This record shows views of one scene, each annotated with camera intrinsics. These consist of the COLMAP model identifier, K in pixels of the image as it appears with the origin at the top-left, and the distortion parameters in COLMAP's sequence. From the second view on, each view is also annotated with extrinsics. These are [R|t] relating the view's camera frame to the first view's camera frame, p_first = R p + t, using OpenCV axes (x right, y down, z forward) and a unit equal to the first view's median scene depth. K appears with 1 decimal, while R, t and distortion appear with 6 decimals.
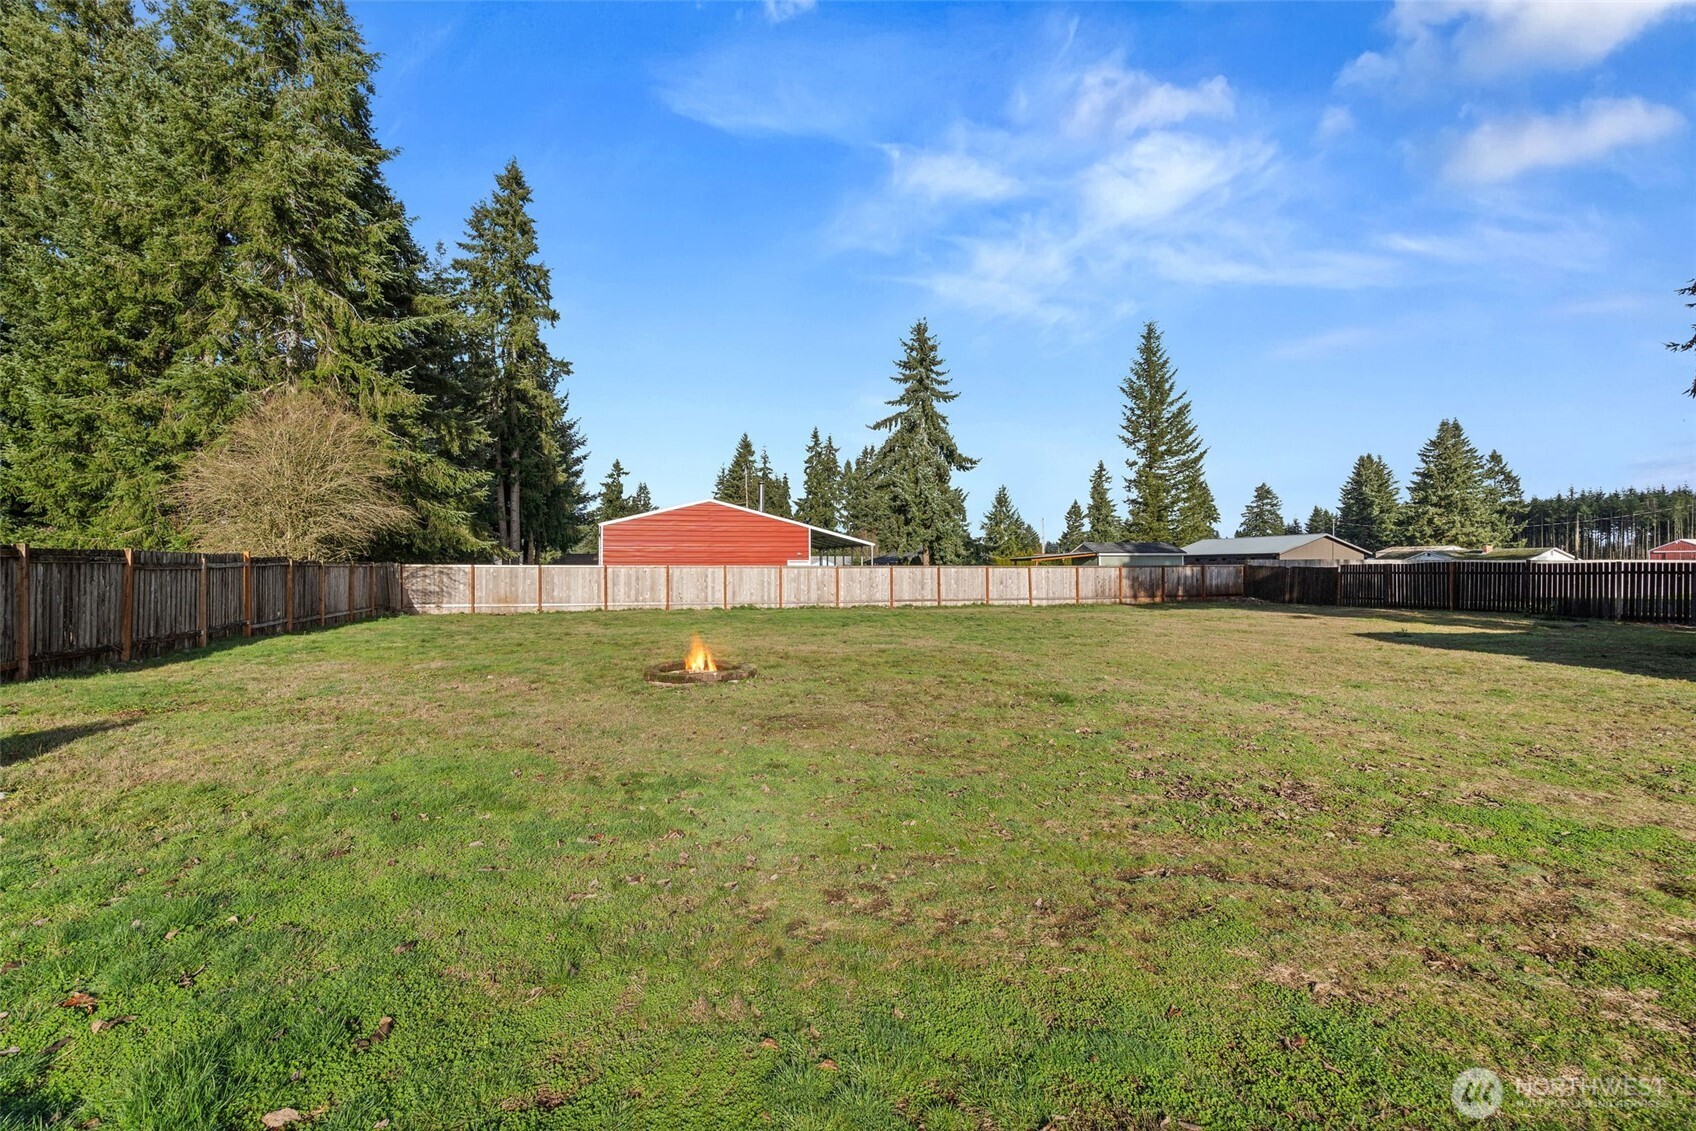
lens RADIAL K [[780.8, 0, 843.1], [0, 780.8, 552.3], [0, 0, 1]] dist [-0.002942, -0.000778]
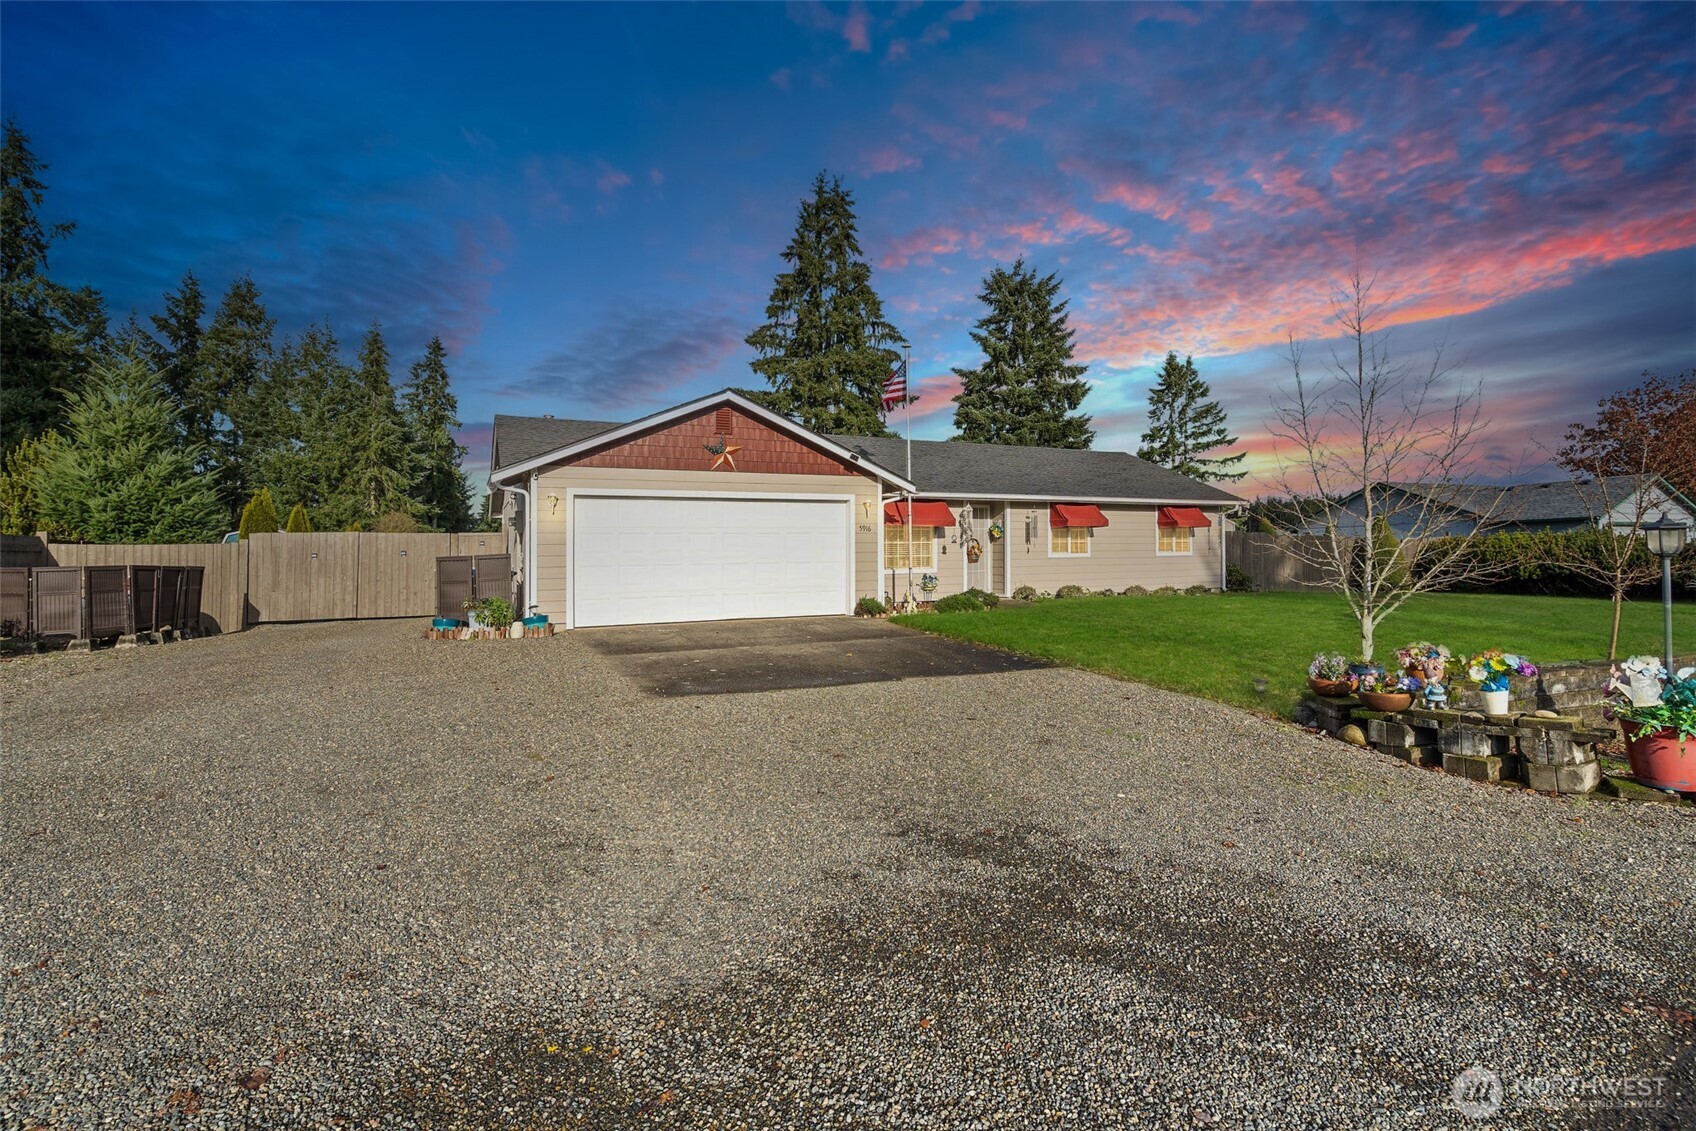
lens RADIAL K [[823.1, 0, 845.3], [0, 823.1, 519.8], [0, 0, 1]] dist [-0.001419, -0.000132]
pose [[0.992695, -0.004663, 0.120560, 0.621177], [0.008442, 0.999488, -0.030858, -0.042772], [-0.120354, 0.031650, 0.992226, -2.162731]]
